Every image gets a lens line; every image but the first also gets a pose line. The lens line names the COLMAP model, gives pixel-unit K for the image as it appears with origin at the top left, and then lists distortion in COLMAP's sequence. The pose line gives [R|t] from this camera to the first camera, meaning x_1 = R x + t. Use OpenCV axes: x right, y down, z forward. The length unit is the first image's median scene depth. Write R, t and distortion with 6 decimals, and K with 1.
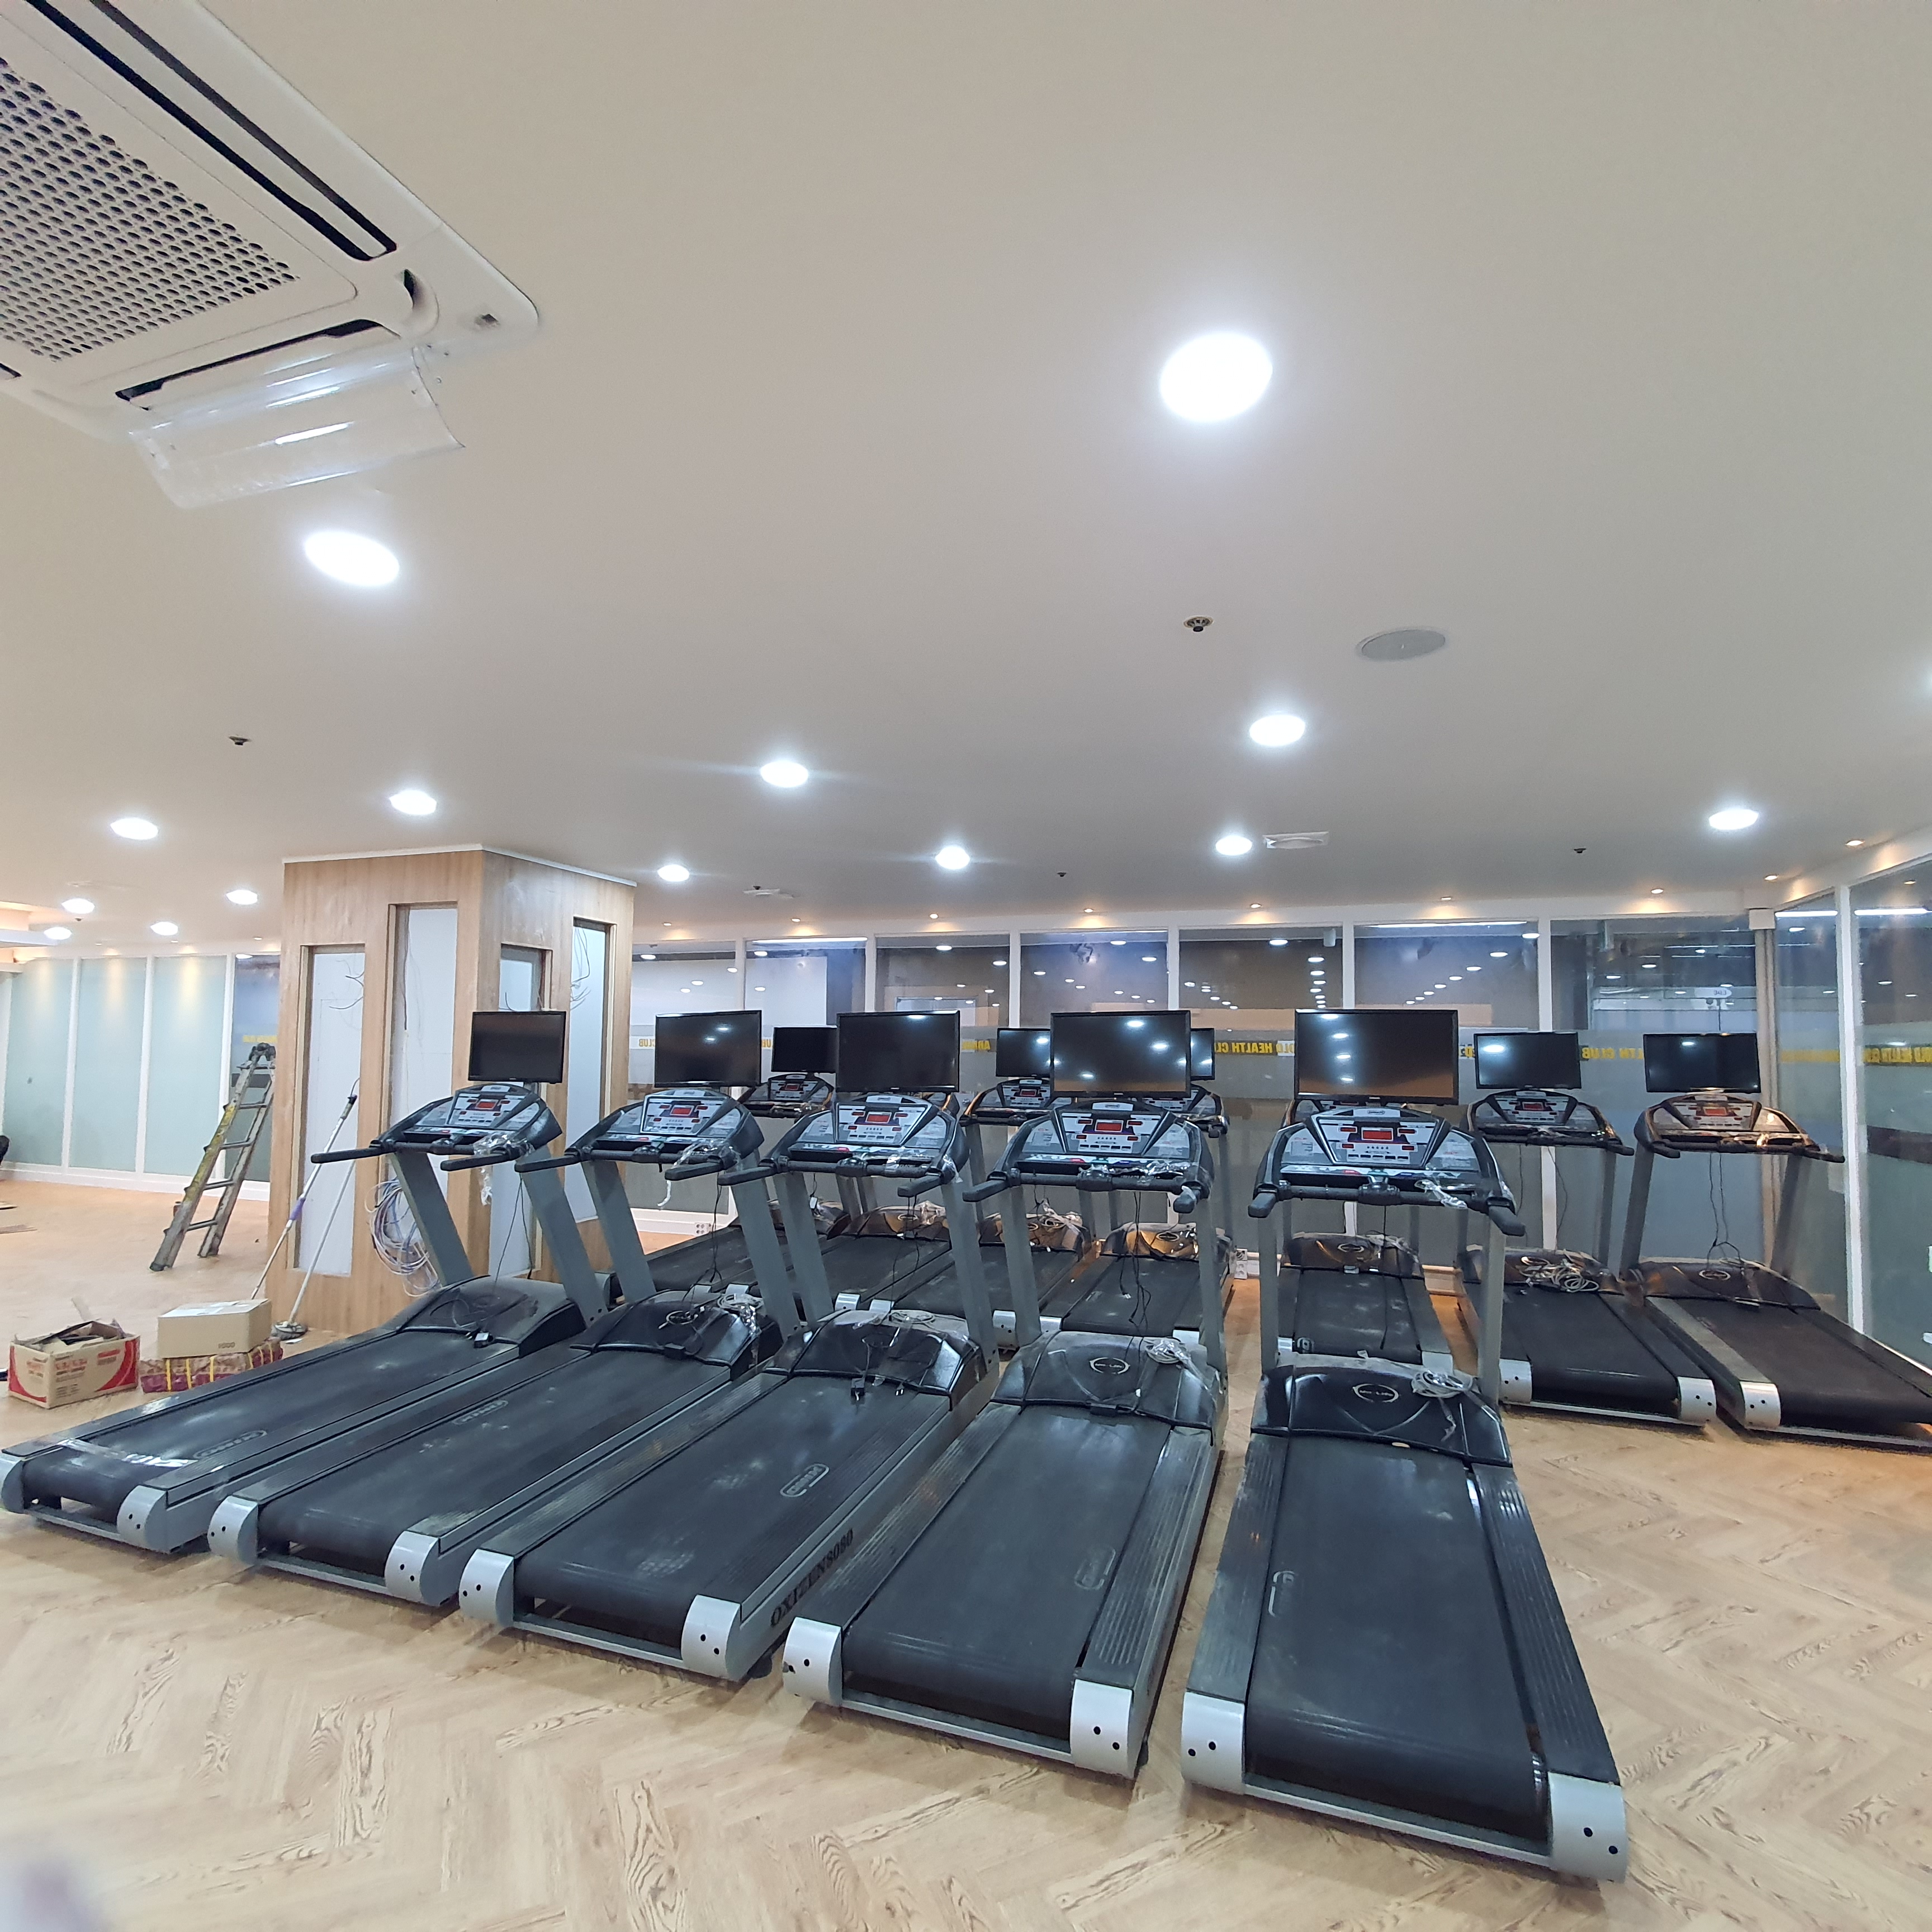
lens RADIAL K [[1018.4, 0, 963.5], [0, 1018.4, 989.2], [0, 0, 1]] dist [-0.003224, -0.001267]
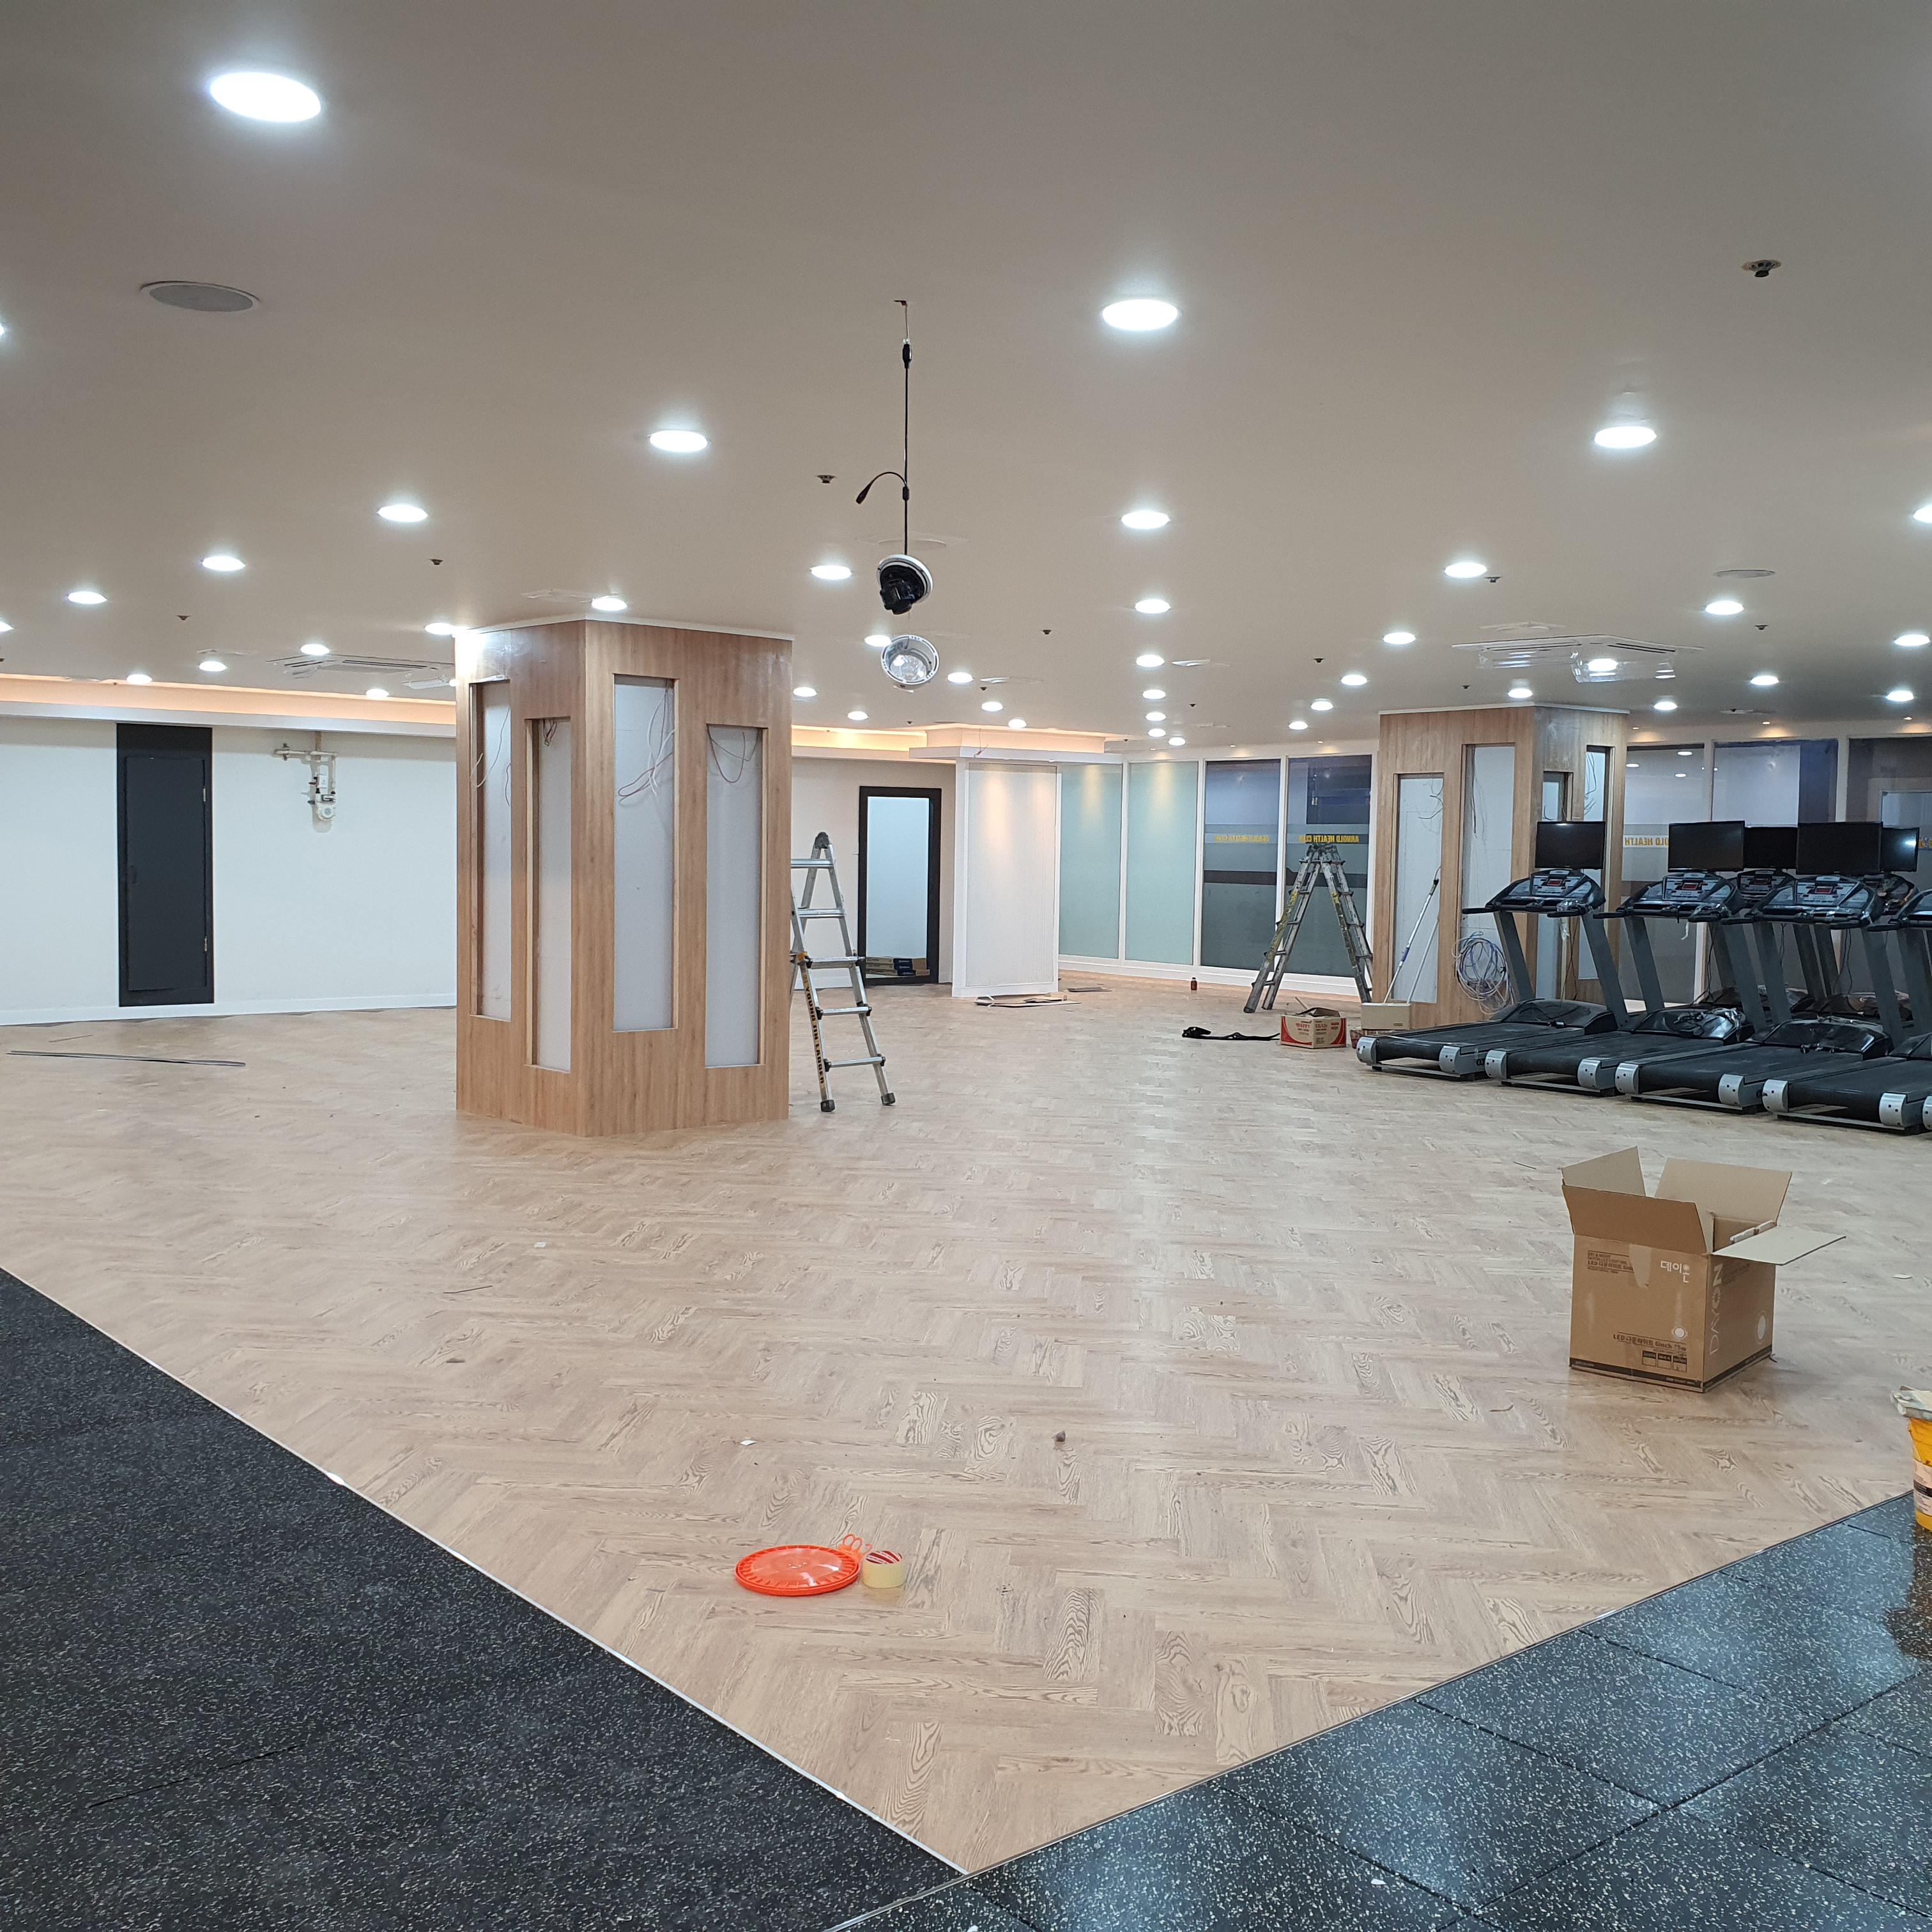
lens RADIAL K [[2004.6, 0, 966.0], [0, 2004.6, 966.0], [0, 0, 1]] dist [0.102606, -0.362954]
pose [[0.861990, 0.032258, -0.505898, 0.303283], [0.026247, 0.993795, 0.108089, -0.110336], [0.506245, -0.106450, 0.855794, -2.008878]]
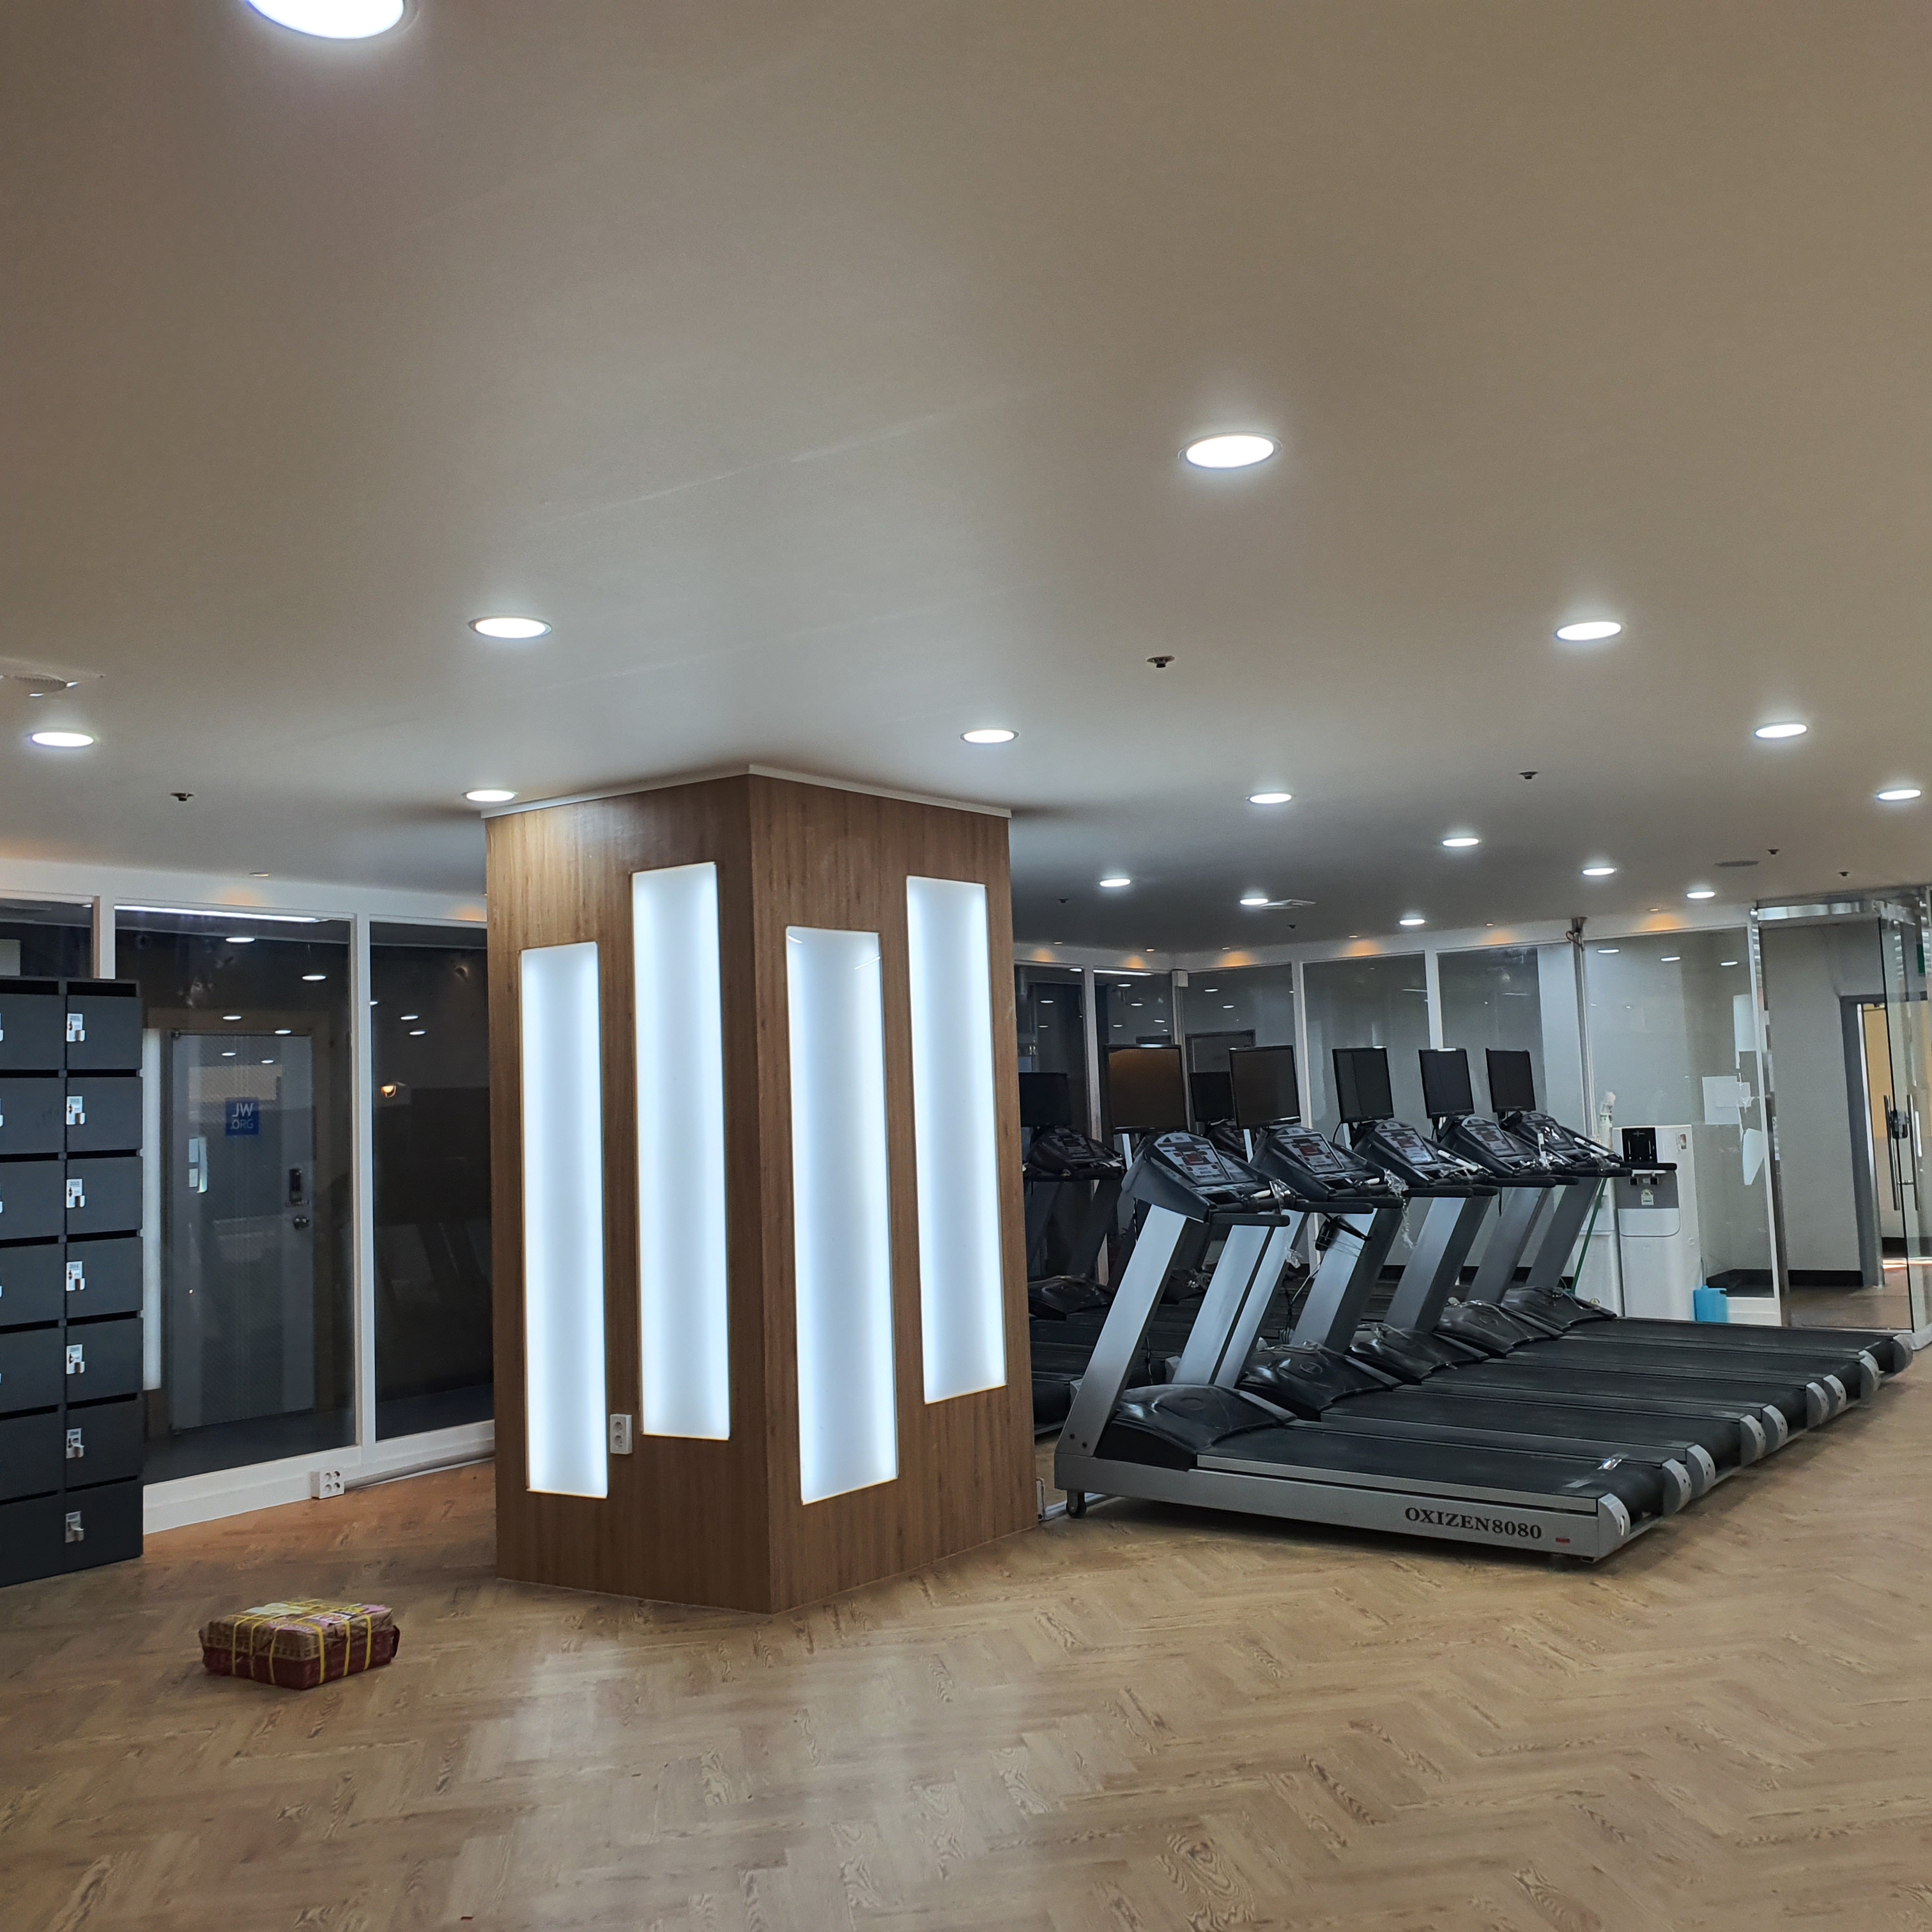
lens RADIAL K [[2004.6, 0, 966.0], [0, 2004.6, 966.0], [0, 0, 1]] dist [0.102606, -0.362954]
pose [[0.309425, 0.042265, 0.949984, -1.955303], [-0.004744, 0.999068, -0.042903, 0.030763], [-0.950912, 0.008768, 0.309337, 0.652078]]
